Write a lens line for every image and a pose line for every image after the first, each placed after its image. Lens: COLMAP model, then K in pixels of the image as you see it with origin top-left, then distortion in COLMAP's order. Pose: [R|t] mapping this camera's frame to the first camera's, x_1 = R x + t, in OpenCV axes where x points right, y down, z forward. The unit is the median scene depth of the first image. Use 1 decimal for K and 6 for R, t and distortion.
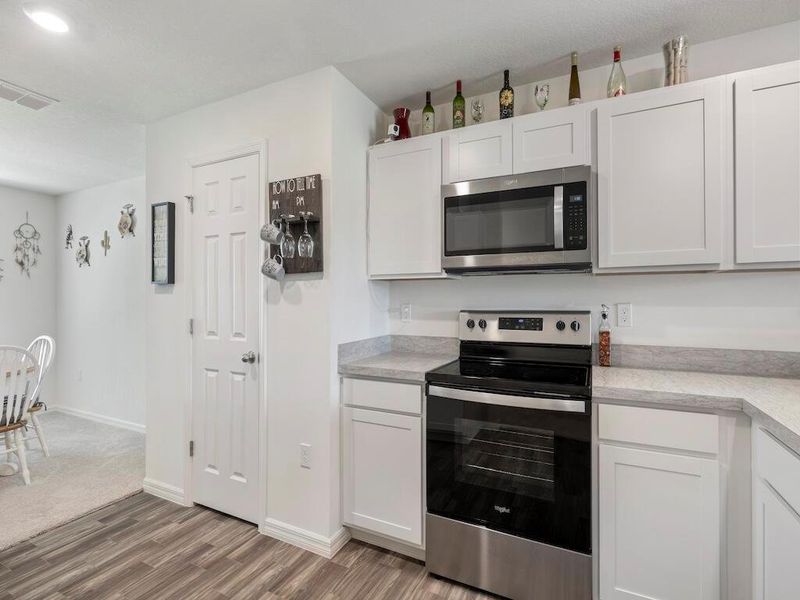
lens RADIAL K [[393.7, 0, 398.5], [0, 393.7, 298.8], [0, 0, 1]] dist [0.004475, -0.001542]
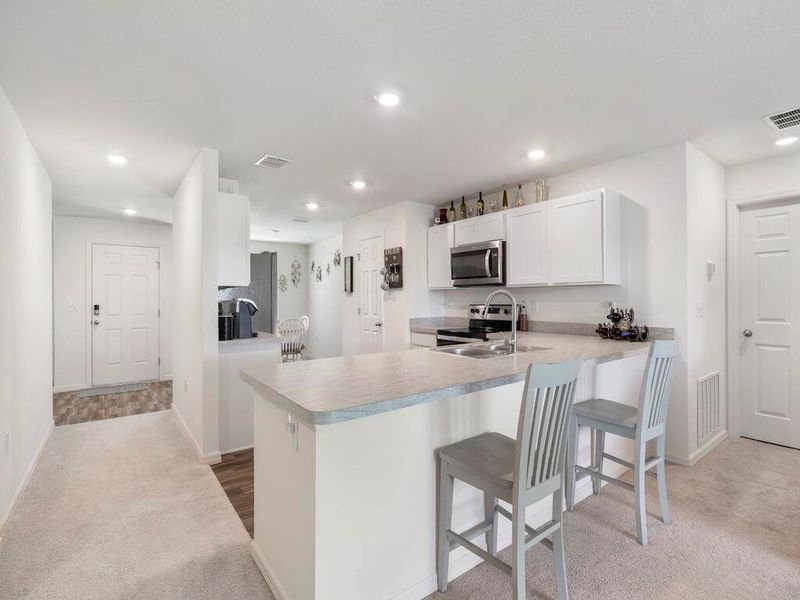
lens RADIAL K [[375.8, 0, 399.9], [0, 375.8, 299.0], [0, 0, 1]] dist [0.002918, -0.000060]
pose [[0.900193, -0.000563, -0.435492, 0.733482], [0.002106, 0.999993, 0.003061, -0.005615], [0.435487, -0.003673, 0.900188, -0.984937]]
